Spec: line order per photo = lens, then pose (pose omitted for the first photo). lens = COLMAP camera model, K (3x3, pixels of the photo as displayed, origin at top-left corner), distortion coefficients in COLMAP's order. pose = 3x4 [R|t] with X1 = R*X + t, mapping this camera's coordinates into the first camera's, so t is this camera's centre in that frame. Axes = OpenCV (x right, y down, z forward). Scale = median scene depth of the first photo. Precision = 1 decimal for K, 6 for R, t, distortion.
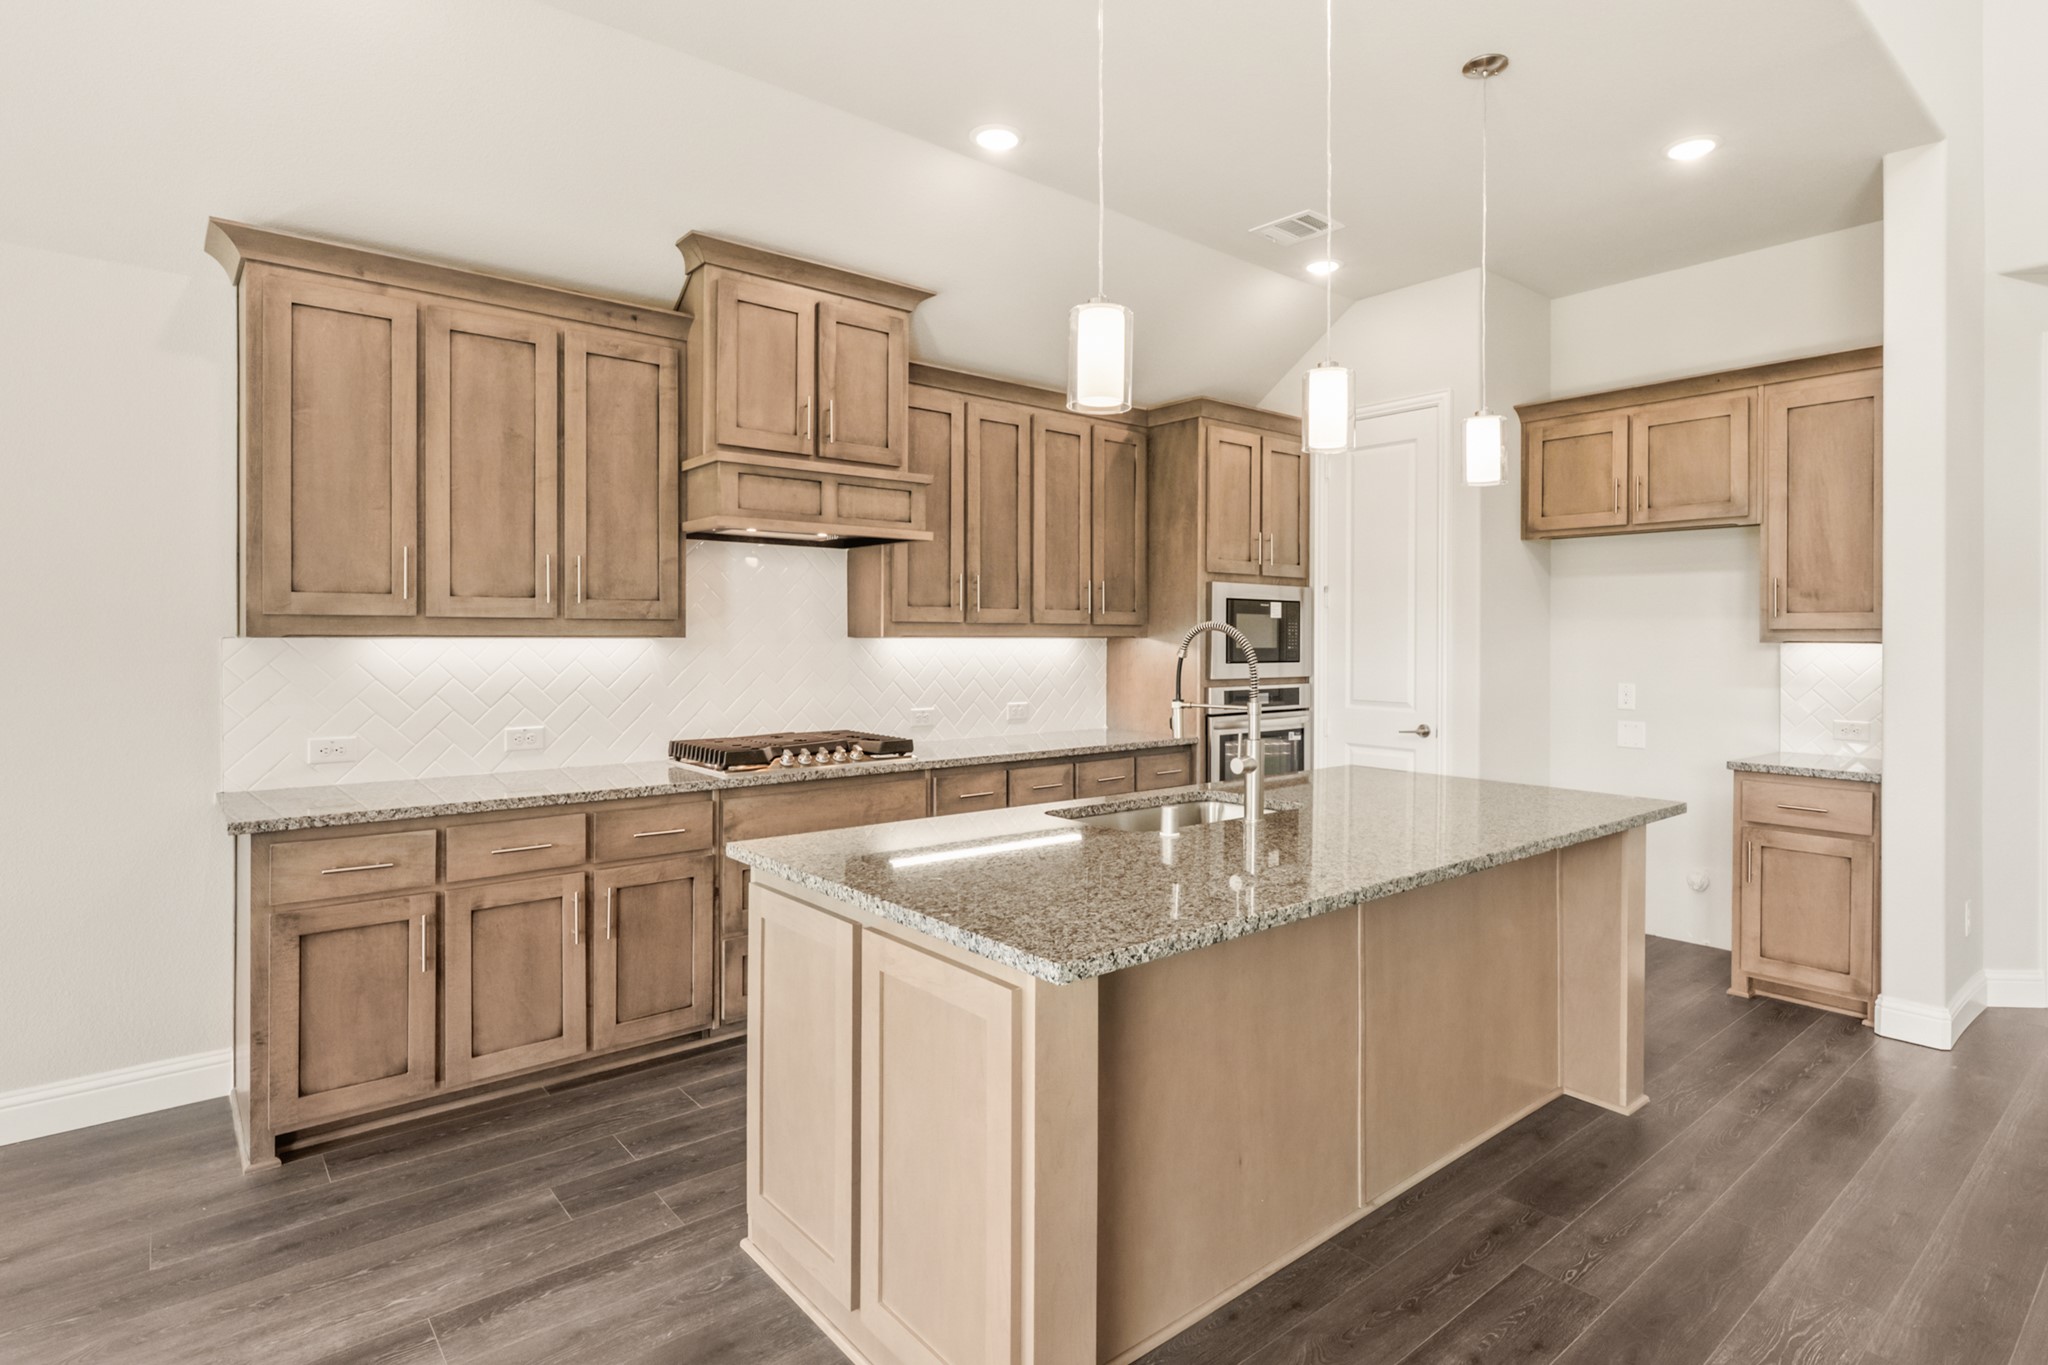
lens RADIAL K [[1061.1, 0, 1062.9], [0, 1061.1, 634.3], [0, 0, 1]] dist [0.001316, 0.001865]
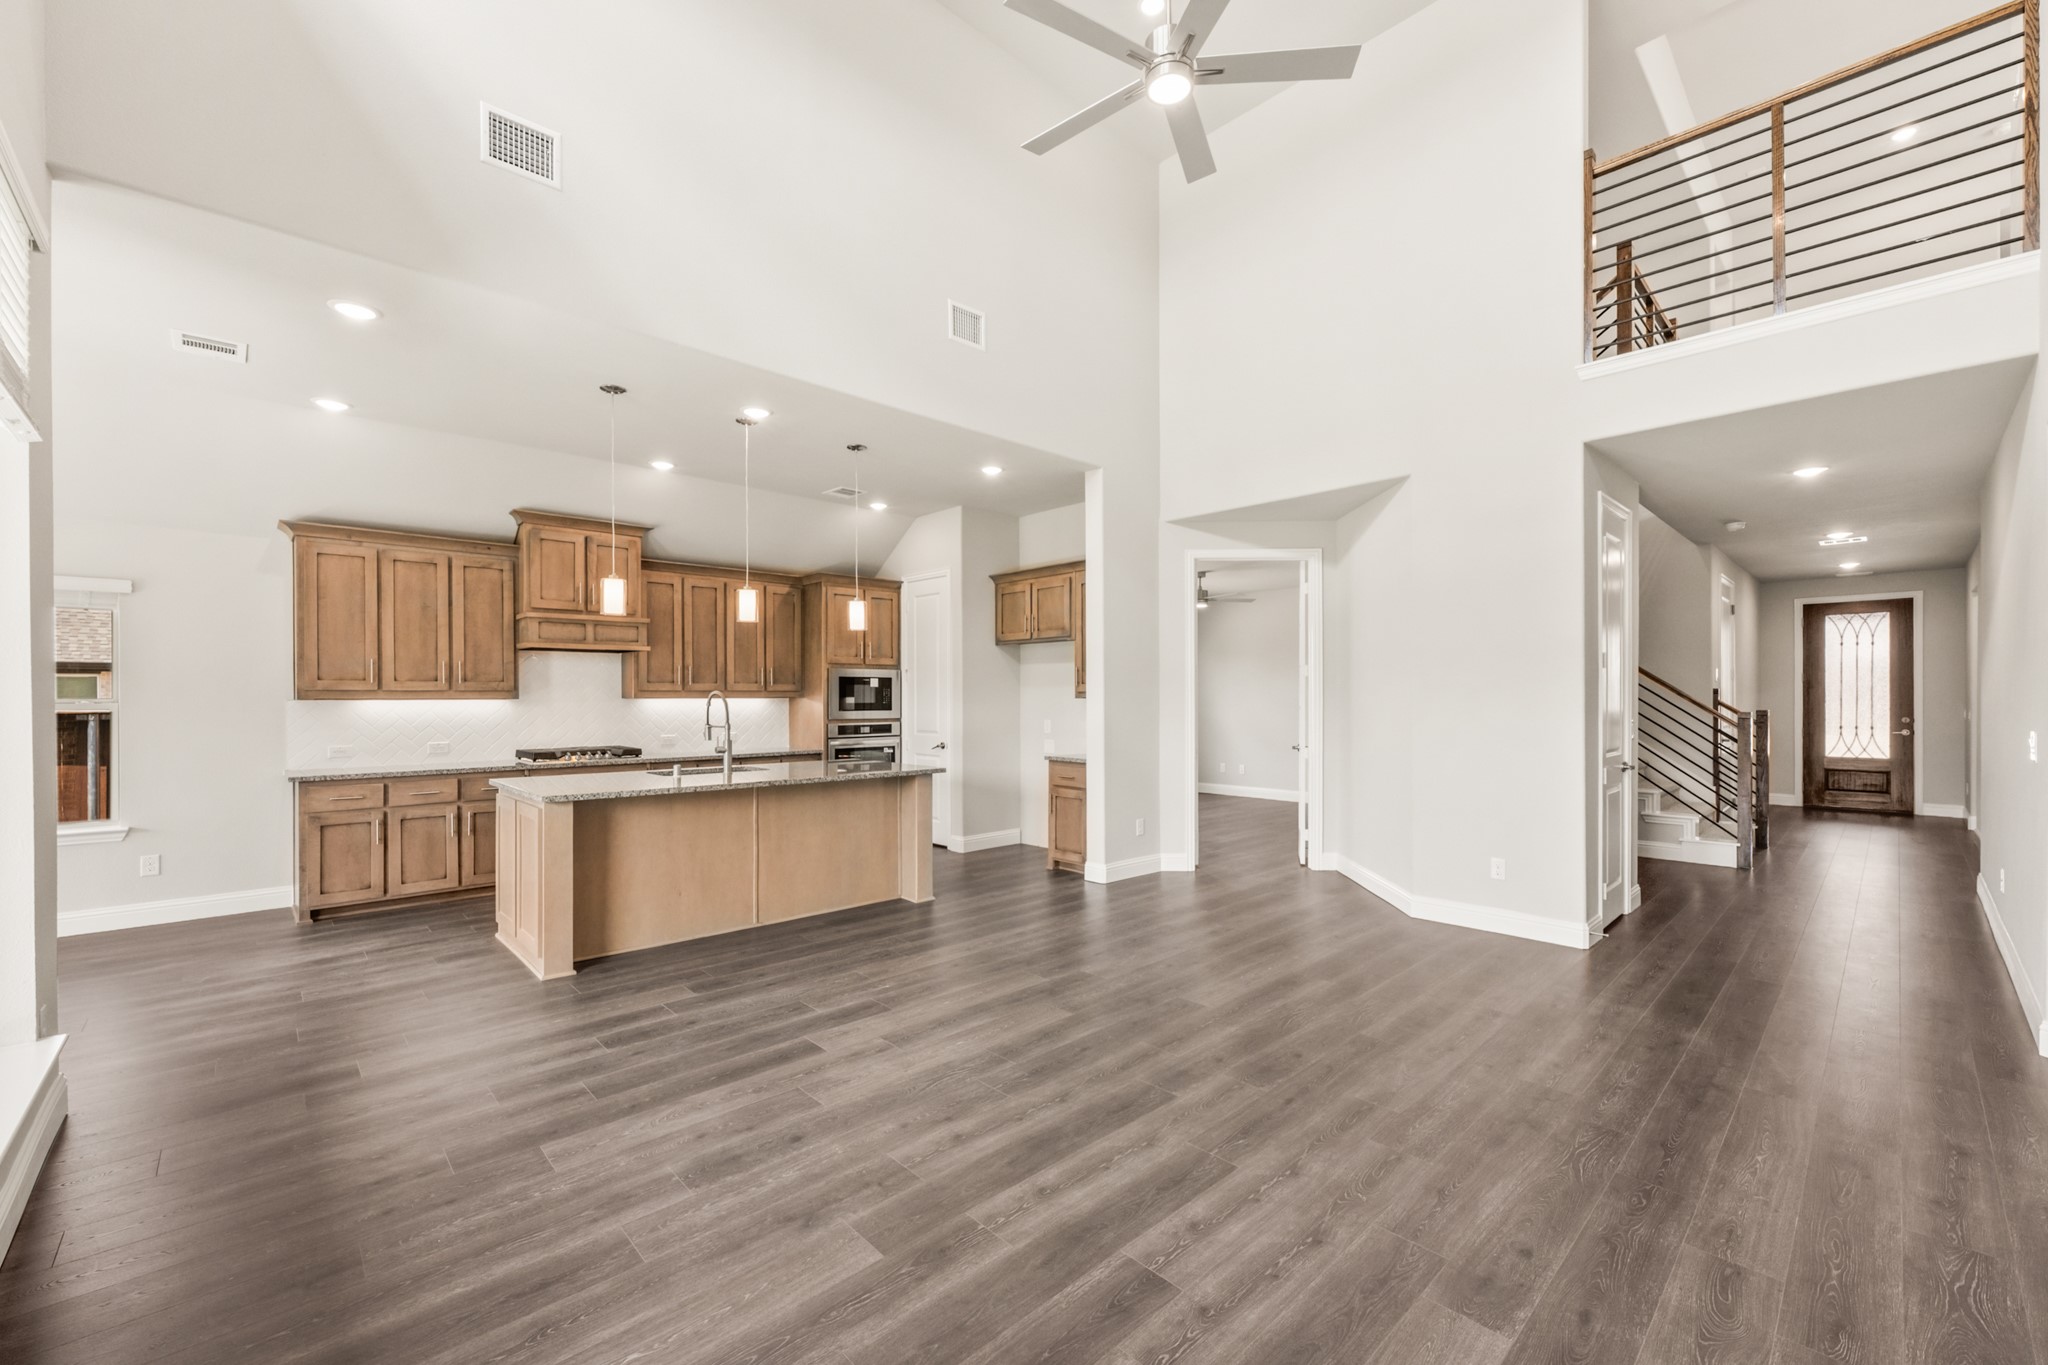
lens RADIAL K [[837.1, 0, 1020.6], [0, 837.1, 694.8], [0, 0, 1]] dist [0.004827, -0.000590]
pose [[0.999208, -0.005368, 0.039416, 0.568336], [0.005371, 0.999986, 0.000032, -0.000111], [-0.039415, 0.000180, 0.999223, -0.688945]]
